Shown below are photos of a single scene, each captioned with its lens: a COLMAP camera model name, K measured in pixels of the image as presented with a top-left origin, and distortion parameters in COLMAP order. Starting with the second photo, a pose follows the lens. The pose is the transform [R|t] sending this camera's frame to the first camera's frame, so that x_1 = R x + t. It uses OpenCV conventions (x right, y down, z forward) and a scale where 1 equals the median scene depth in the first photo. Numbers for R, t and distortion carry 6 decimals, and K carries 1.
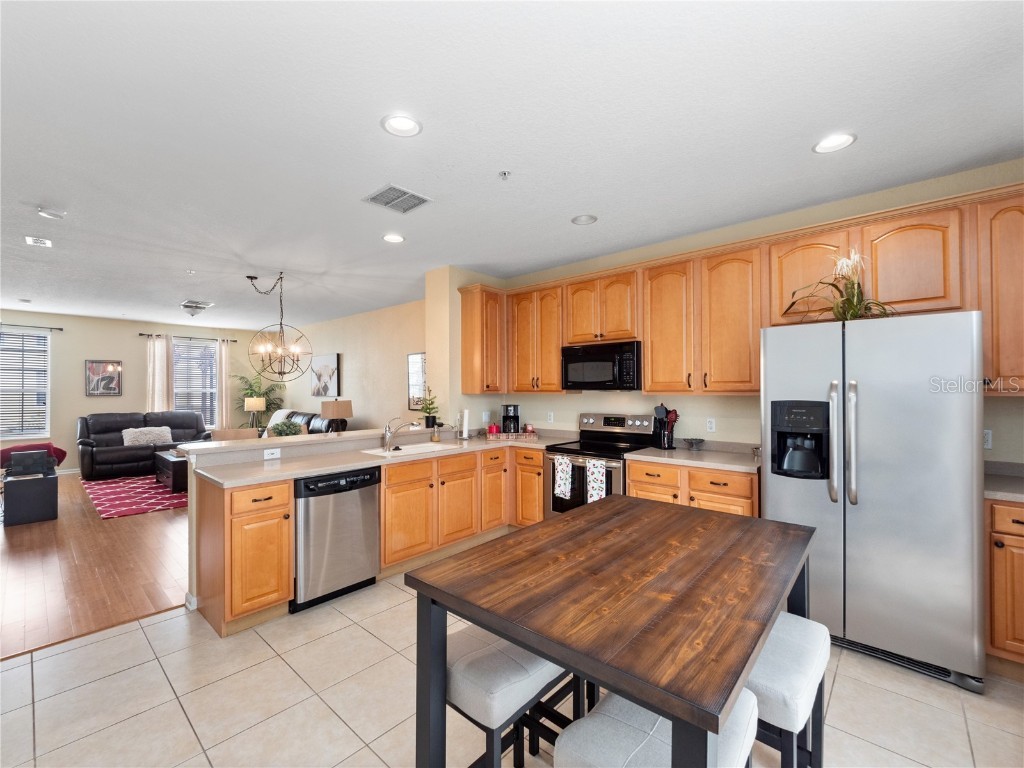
lens RADIAL K [[441.3, 0, 512.0], [0, 441.3, 384.0], [0, 0, 1]] dist [-0.004979, -0.000790]
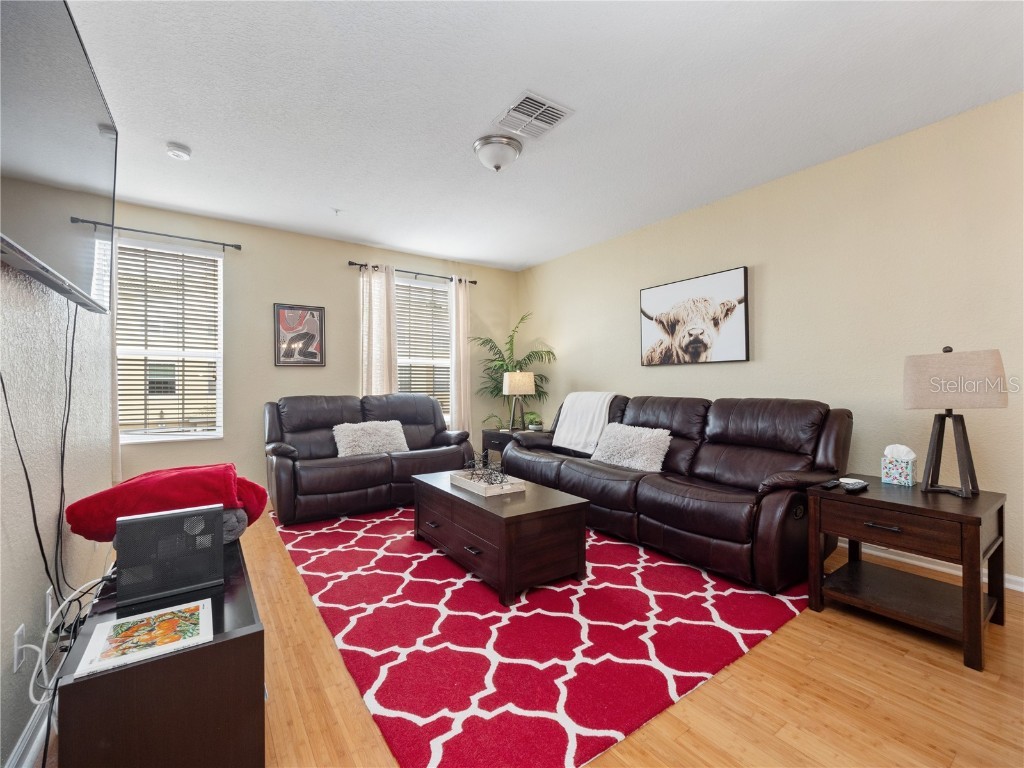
lens RADIAL K [[435.4, 0, 504.5], [0, 435.4, 382.0], [0, 0, 1]] dist [-0.000543, -0.005056]
pose [[0.973539, -0.003863, -0.228486, -0.557363], [0.005167, 0.999974, 0.005111, 0.047919], [0.228460, -0.006156, 0.973534, 0.522506]]
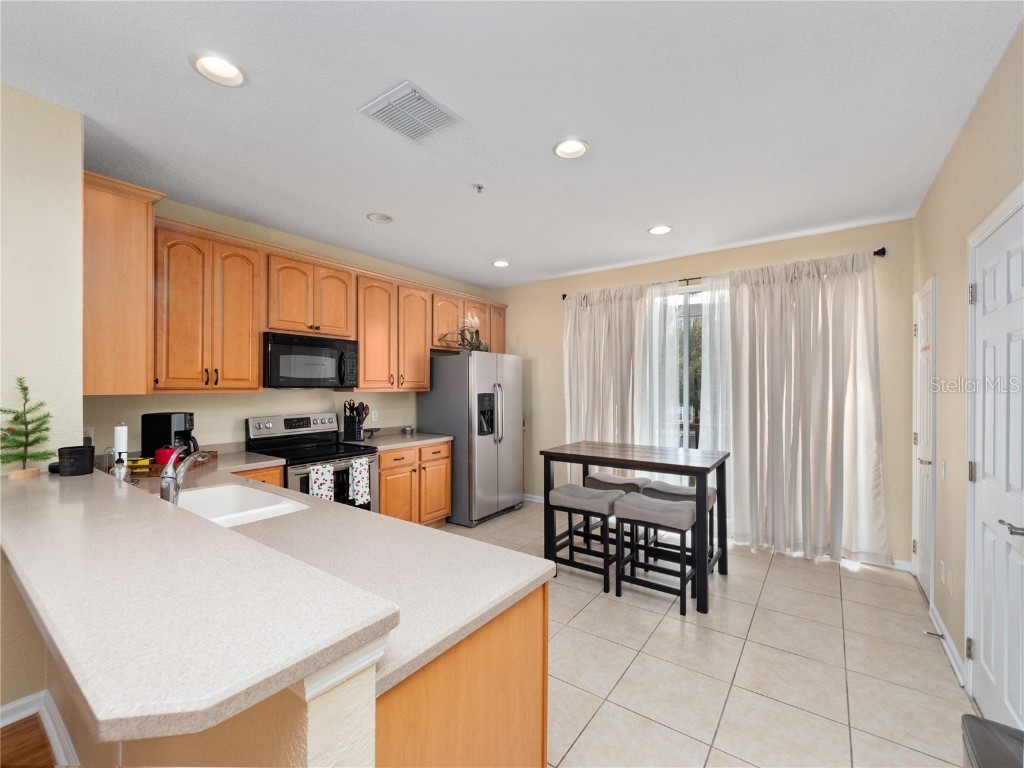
lens RADIAL K [[432.2, 0, 505.4], [0, 432.2, 384.0], [0, 0, 1]] dist [0.001531, -0.005319]
pose [[-0.102829, 0.010521, 0.994643, -0.381665], [-0.011079, 0.999870, -0.011722, 0.006137], [-0.994637, -0.012225, -0.102699, 0.367047]]
